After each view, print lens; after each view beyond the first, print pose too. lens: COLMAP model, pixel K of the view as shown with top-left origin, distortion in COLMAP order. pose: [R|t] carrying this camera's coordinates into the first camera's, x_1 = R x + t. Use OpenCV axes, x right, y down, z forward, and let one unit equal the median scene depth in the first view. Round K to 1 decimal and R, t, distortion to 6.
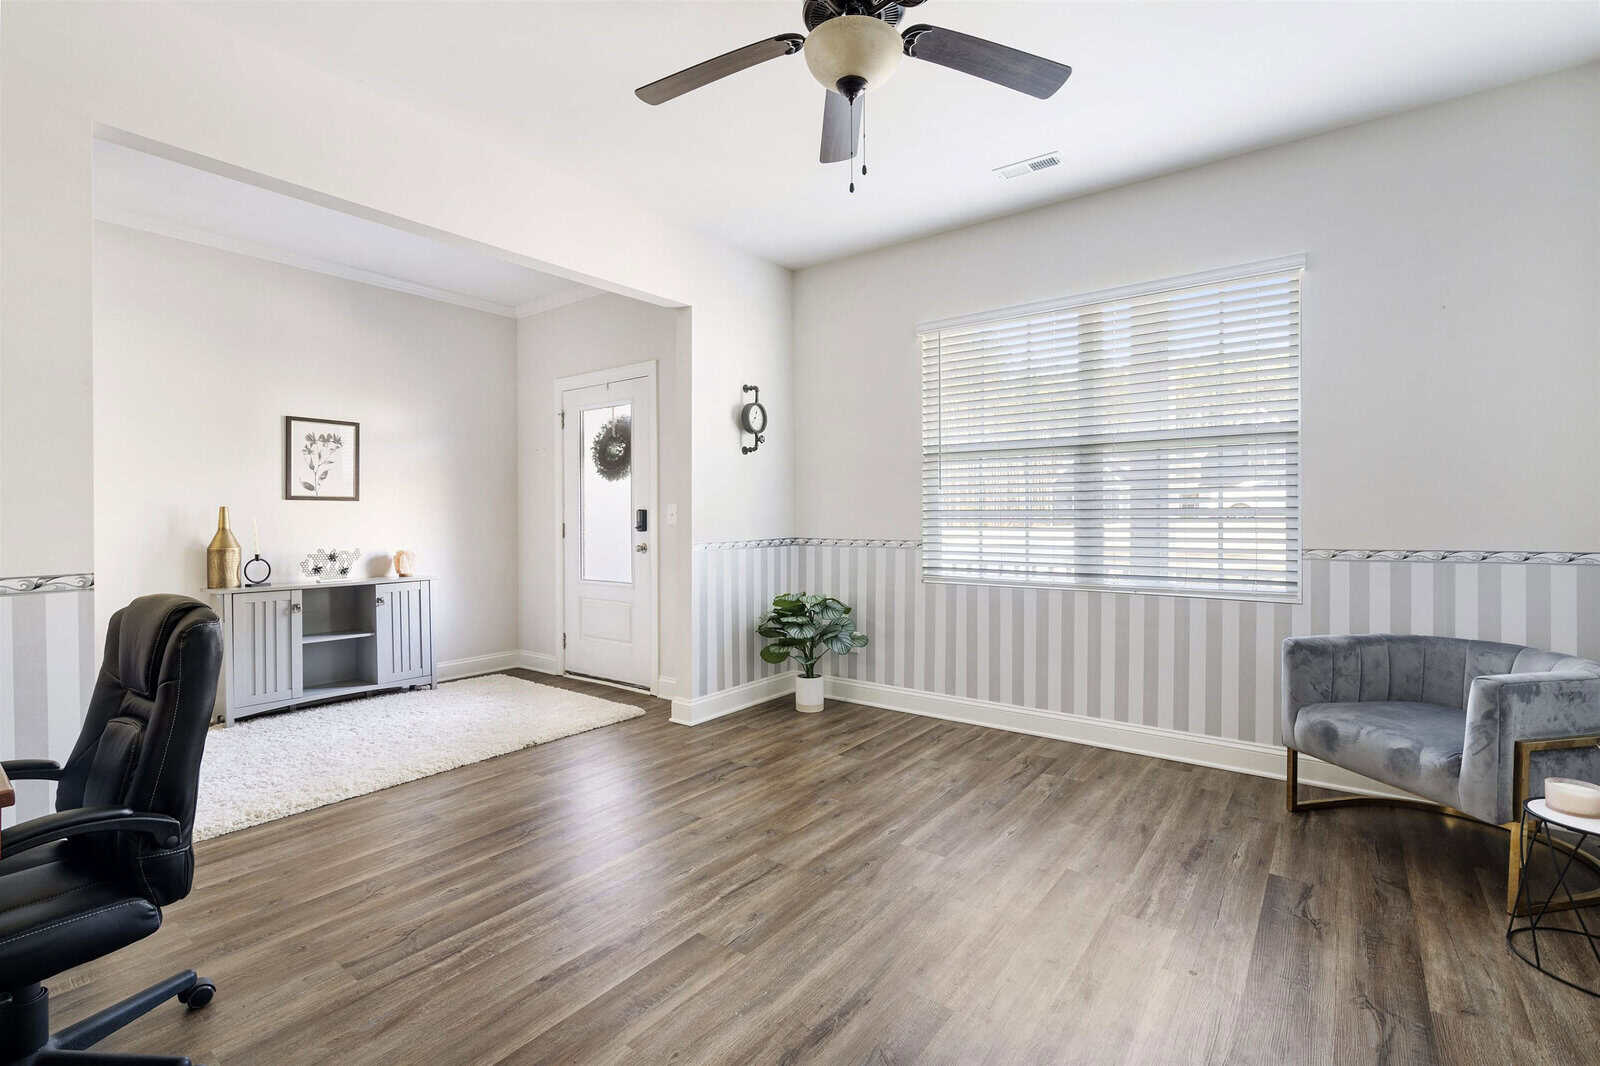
lens RADIAL K [[727.0, 0, 791.7], [0, 727.0, 505.5], [0, 0, 1]] dist [-0.000596, 0.000507]
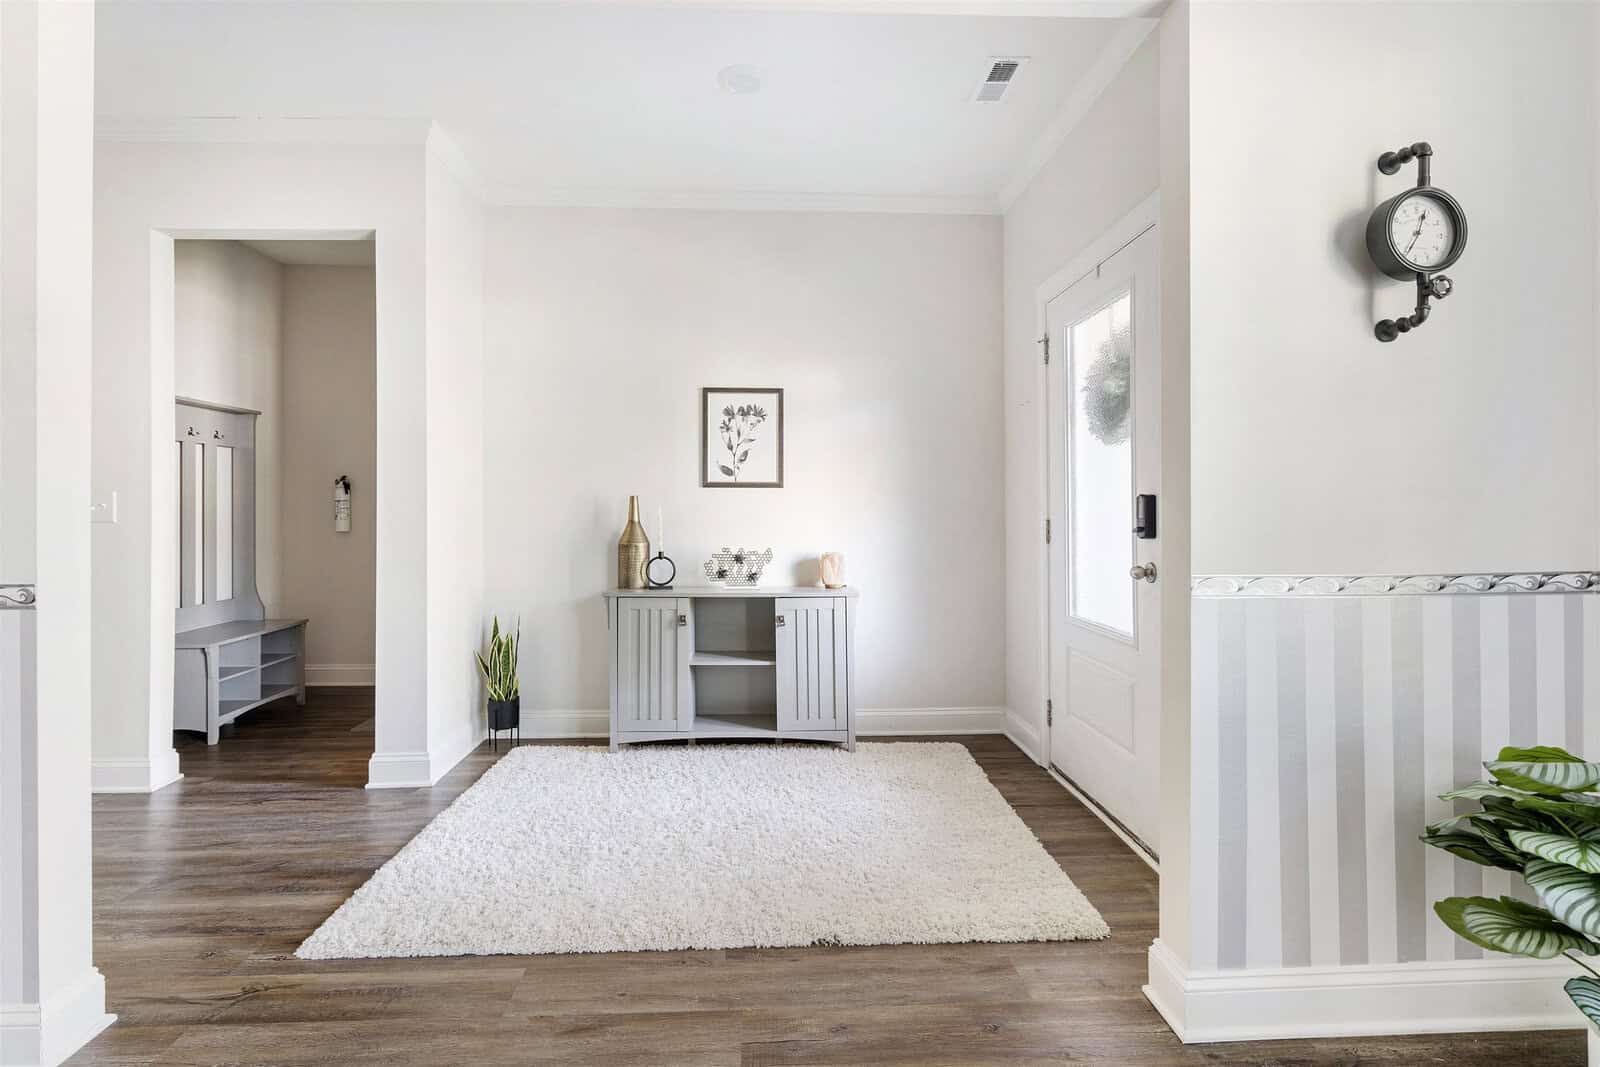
lens RADIAL K [[740.1, 0, 802.1], [0, 740.1, 504.0], [0, 0, 1]] dist [-0.003150, 0.000100]
pose [[0.644049, -0.002111, -0.764981, 0.034148], [0.008089, 0.999959, 0.004051, 0.009270], [0.764941, -0.008797, 0.644040, 0.569366]]
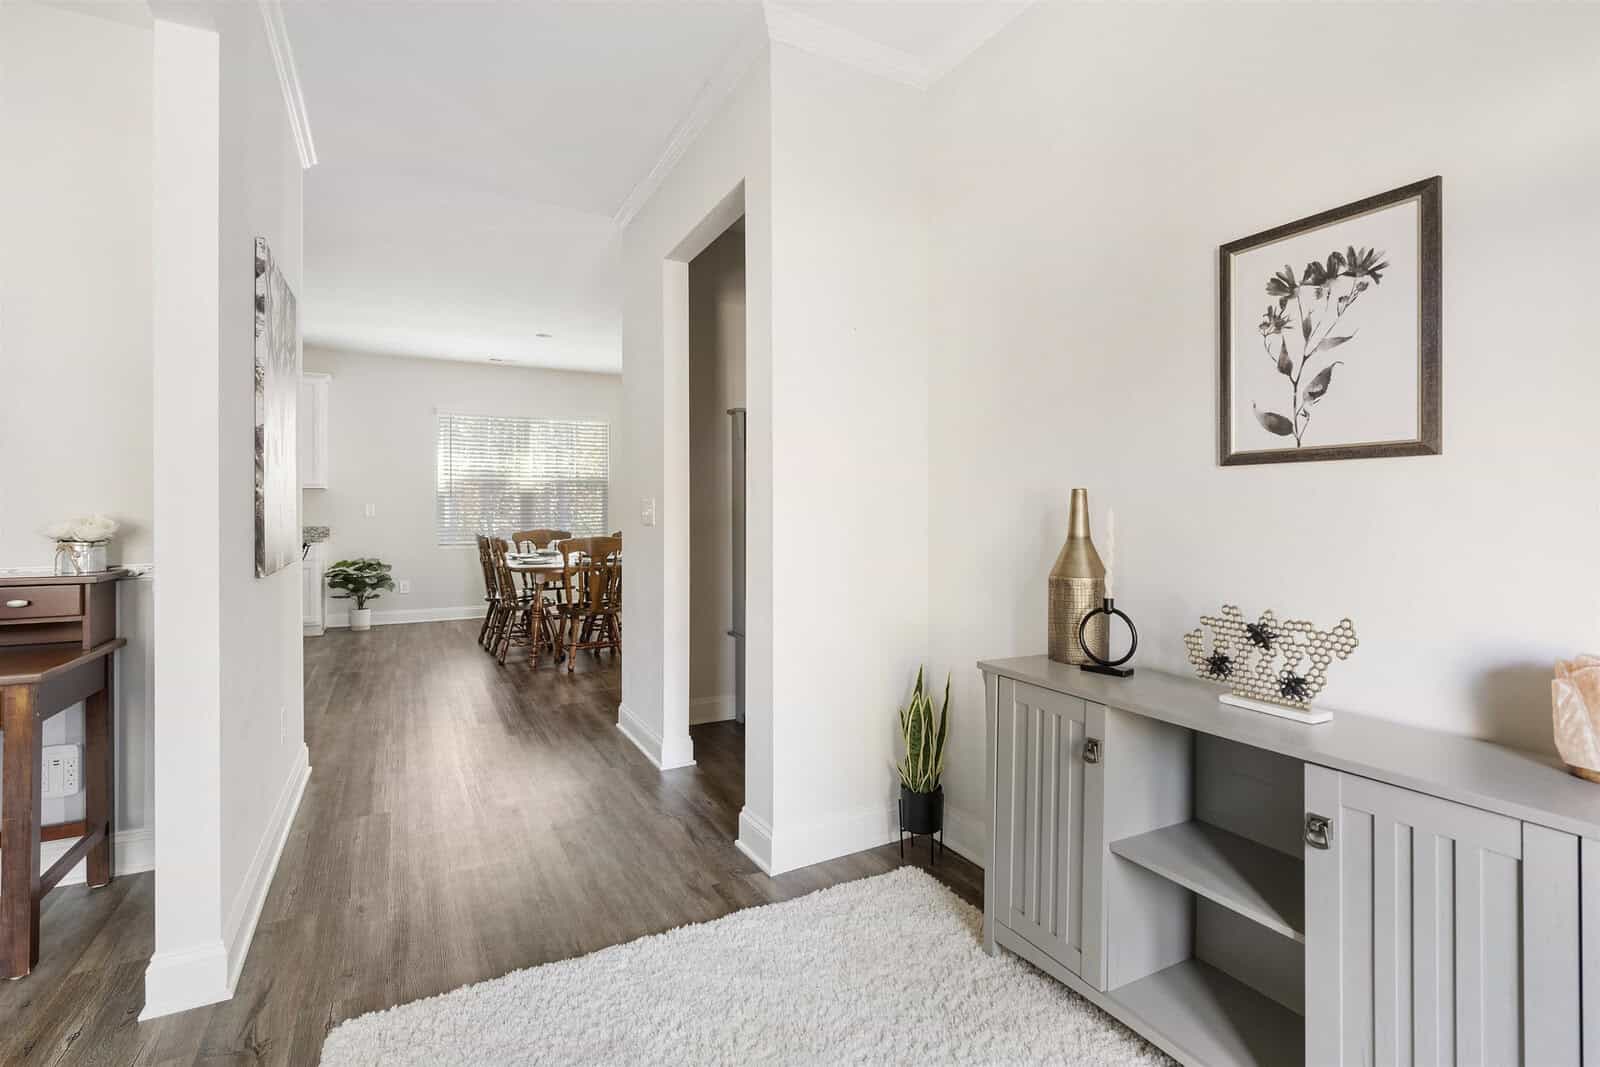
lens RADIAL K [[736.9, 0, 793.6], [0, 736.9, 513.9], [0, 0, 1]] dist [-0.003274, 0.000457]
pose [[-0.416605, 0.004388, -0.909077, -0.264581], [0.015781, 0.999873, -0.002406, 0.015603], [0.908951, -0.015349, -0.416621, 1.014280]]
